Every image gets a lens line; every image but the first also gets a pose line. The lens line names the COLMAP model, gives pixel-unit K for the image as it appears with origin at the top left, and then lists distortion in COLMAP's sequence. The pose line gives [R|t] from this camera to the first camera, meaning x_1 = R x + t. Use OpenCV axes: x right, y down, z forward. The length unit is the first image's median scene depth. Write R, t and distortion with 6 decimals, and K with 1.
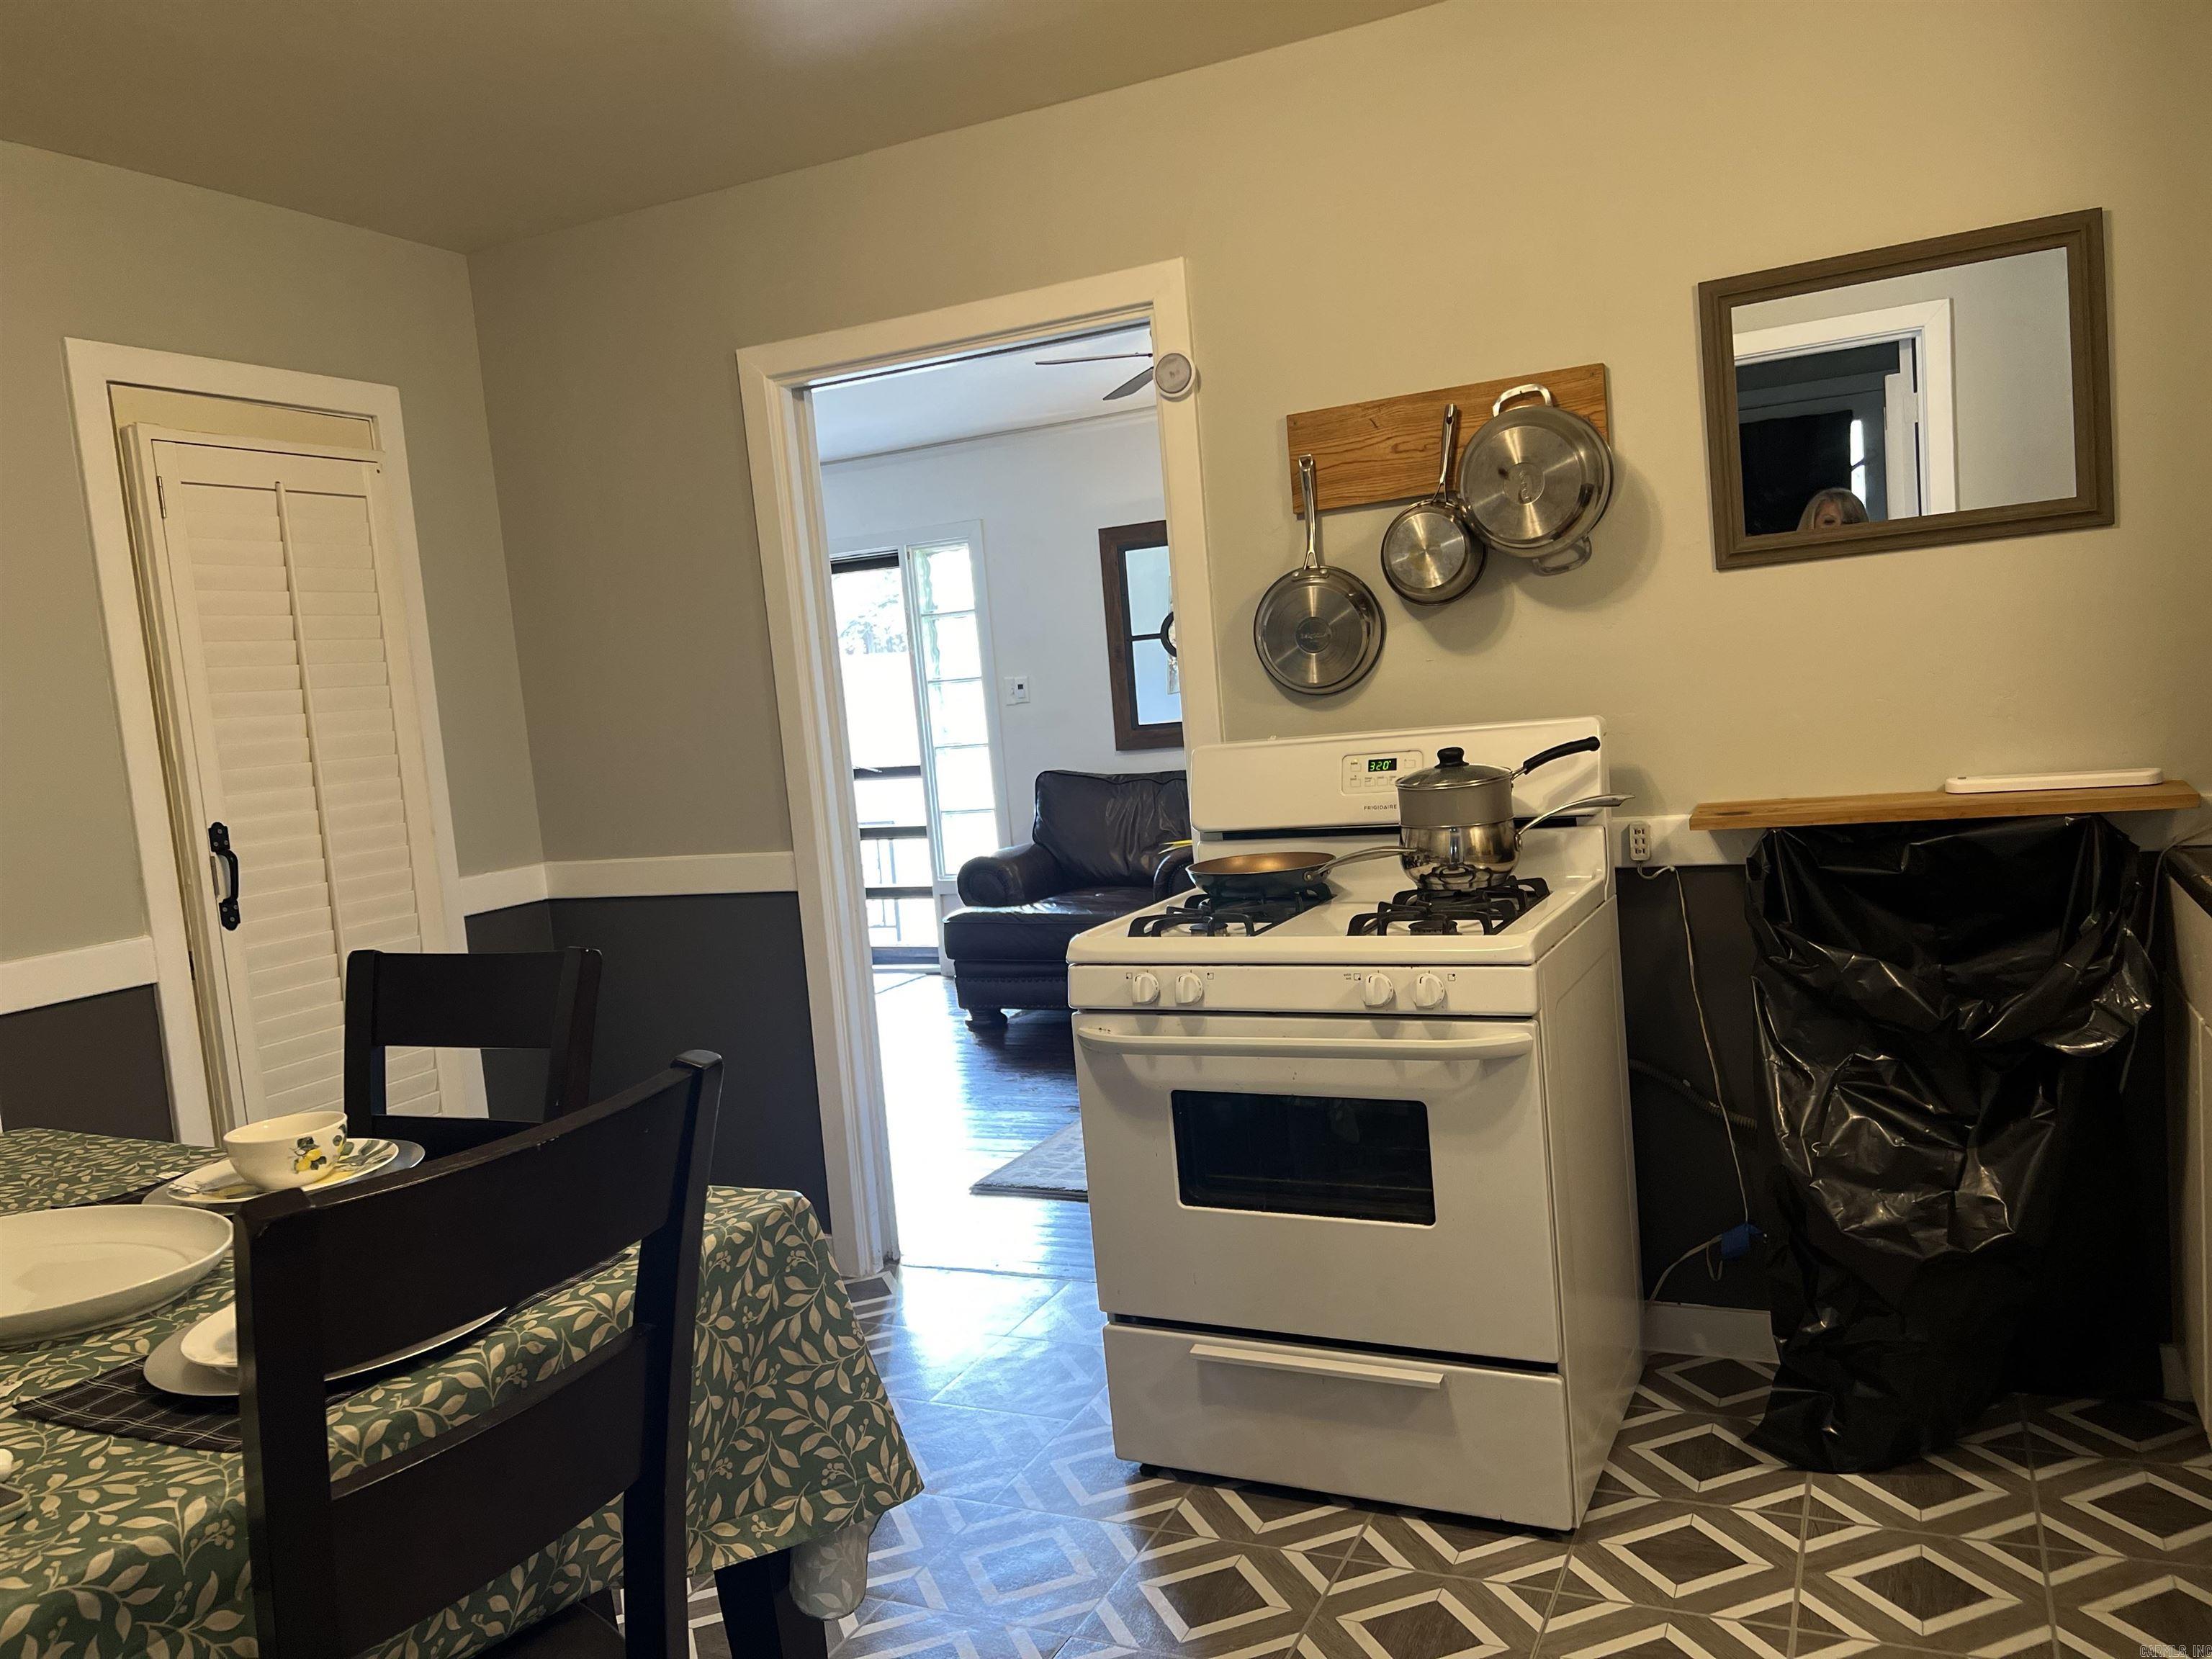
lens RADIAL K [[1645.8, 0, 1102.4], [0, 1645.8, 829.6], [0, 0, 1]] dist [0.019743, -0.024903]
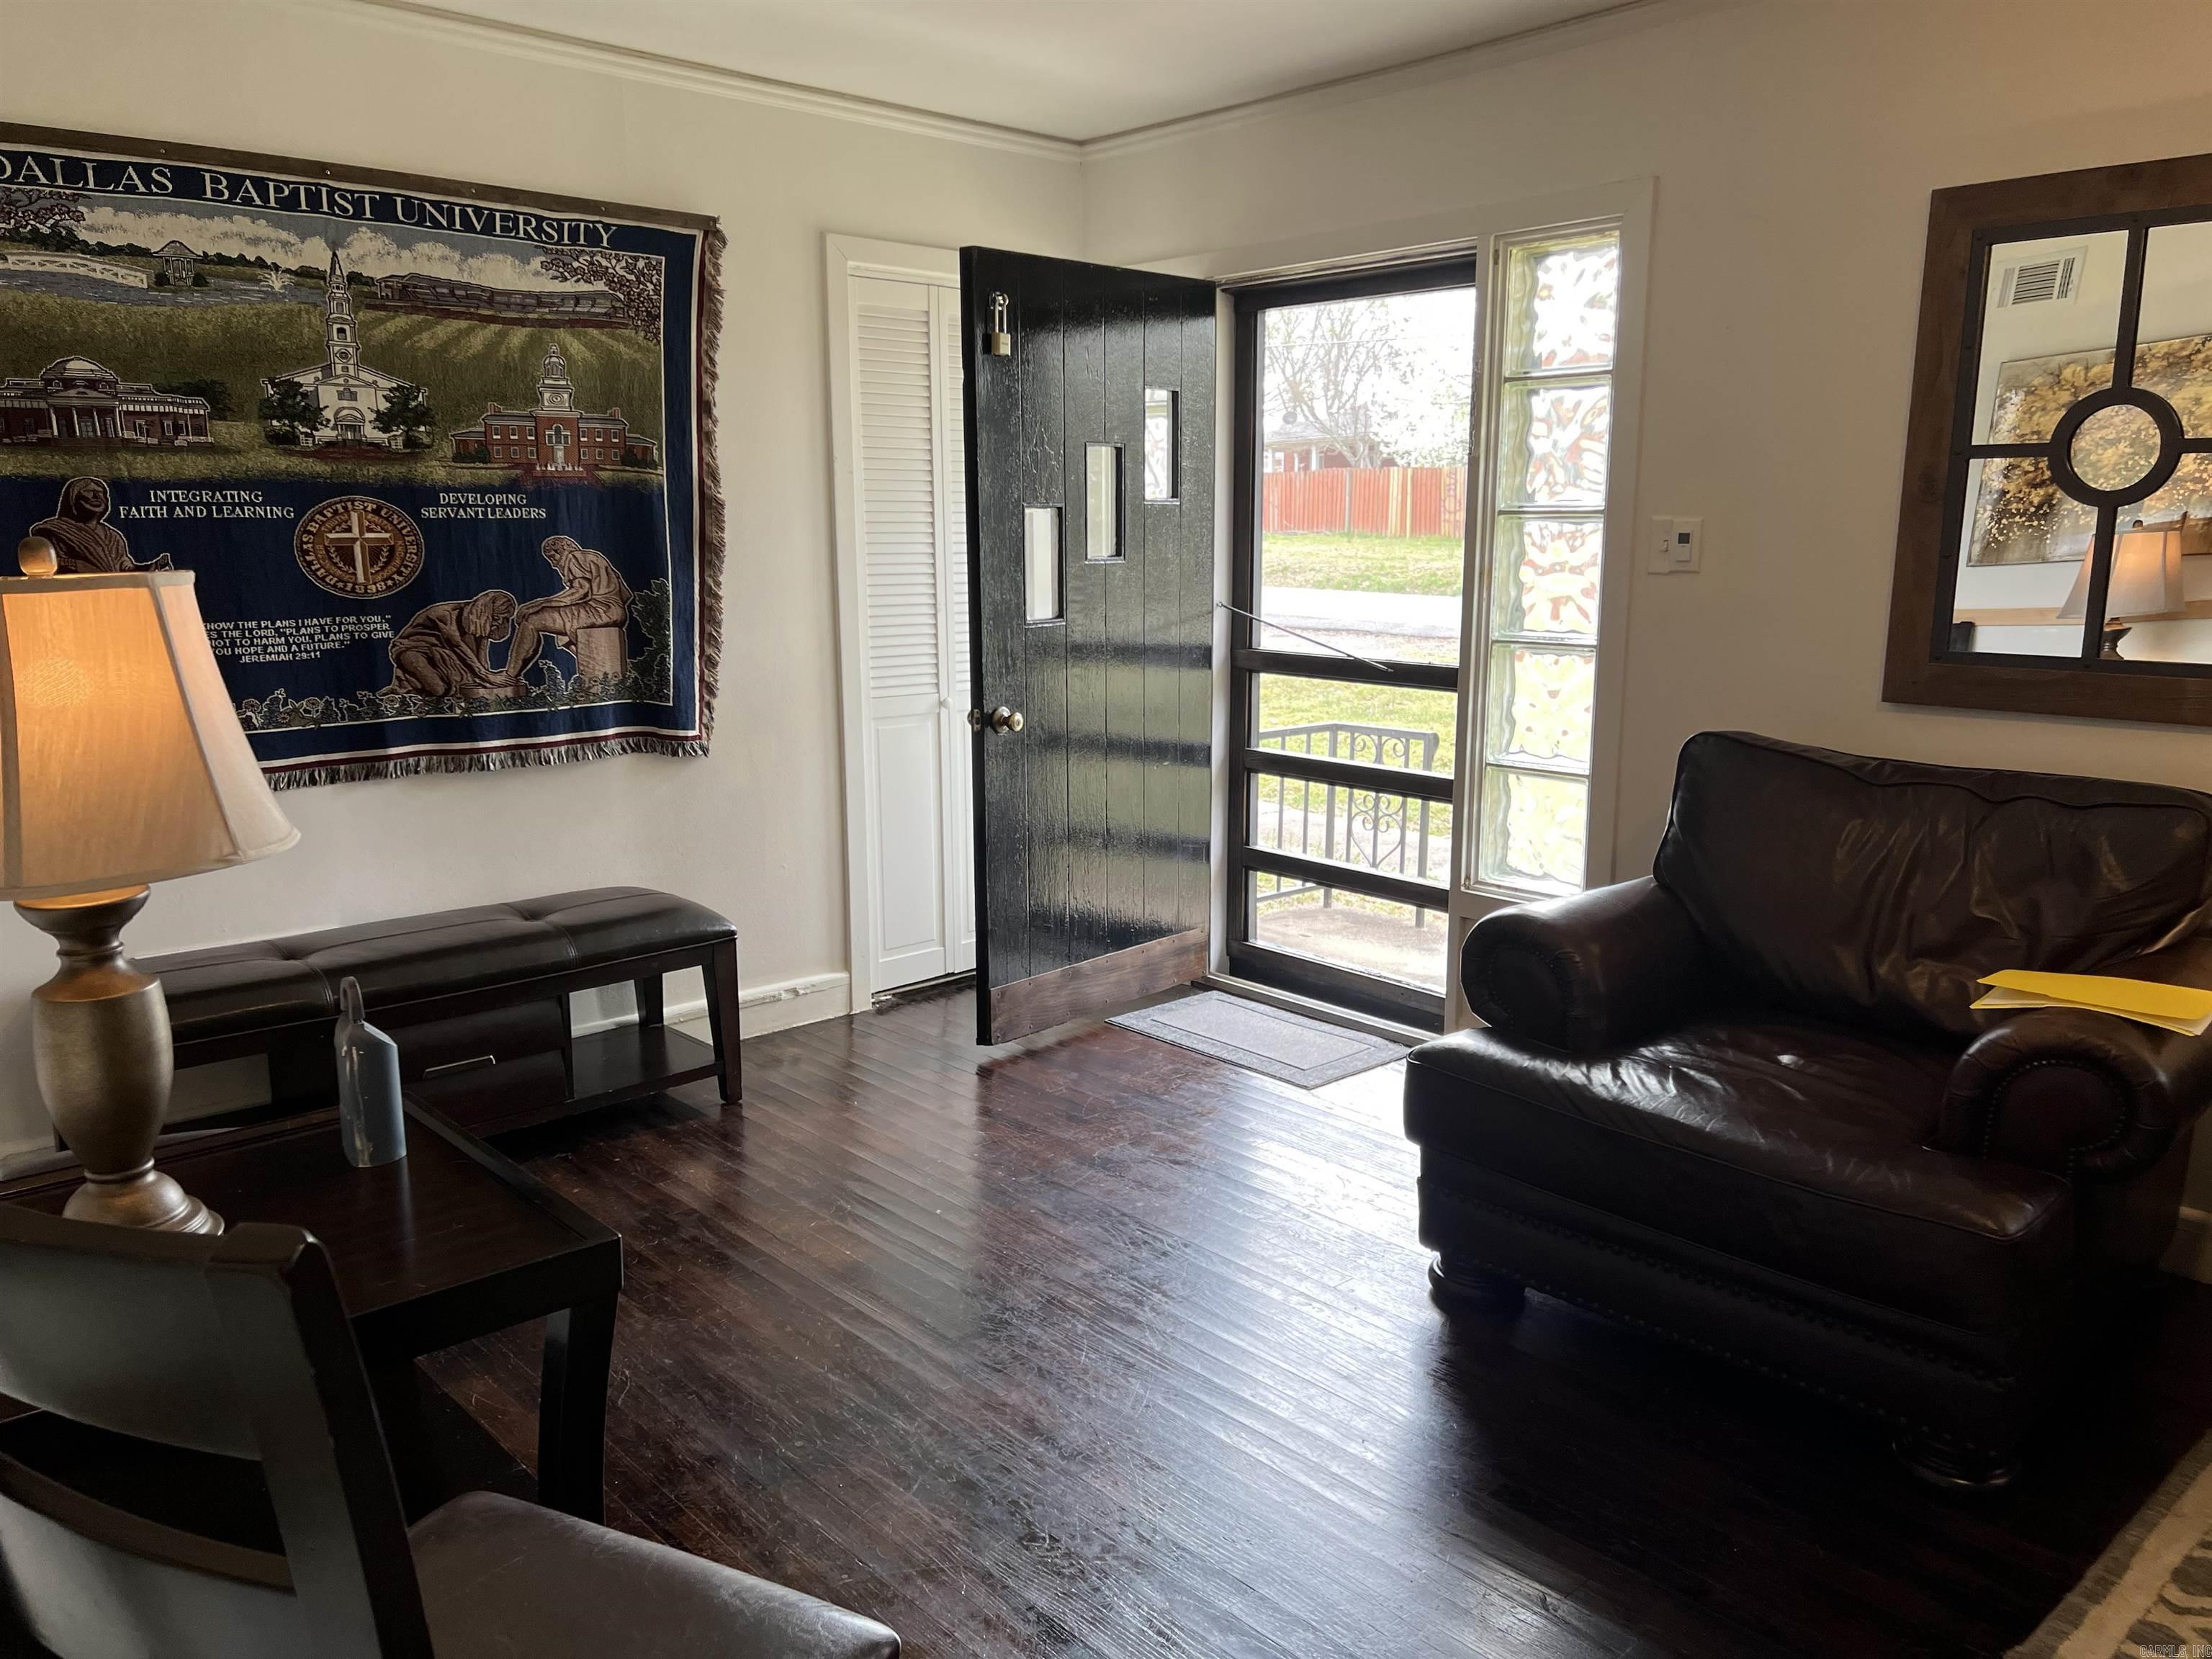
lens RADIAL K [[1645.8, 0, 1103.2], [0, 1645.8, 846.4], [0, 0, 1]] dist [0.019743, -0.024903]
pose [[0.922612, 0.163284, -0.349464, -0.021951], [-0.123575, 0.983353, 0.133216, -0.040125], [0.365399, -0.079722, 0.927431, 0.470518]]
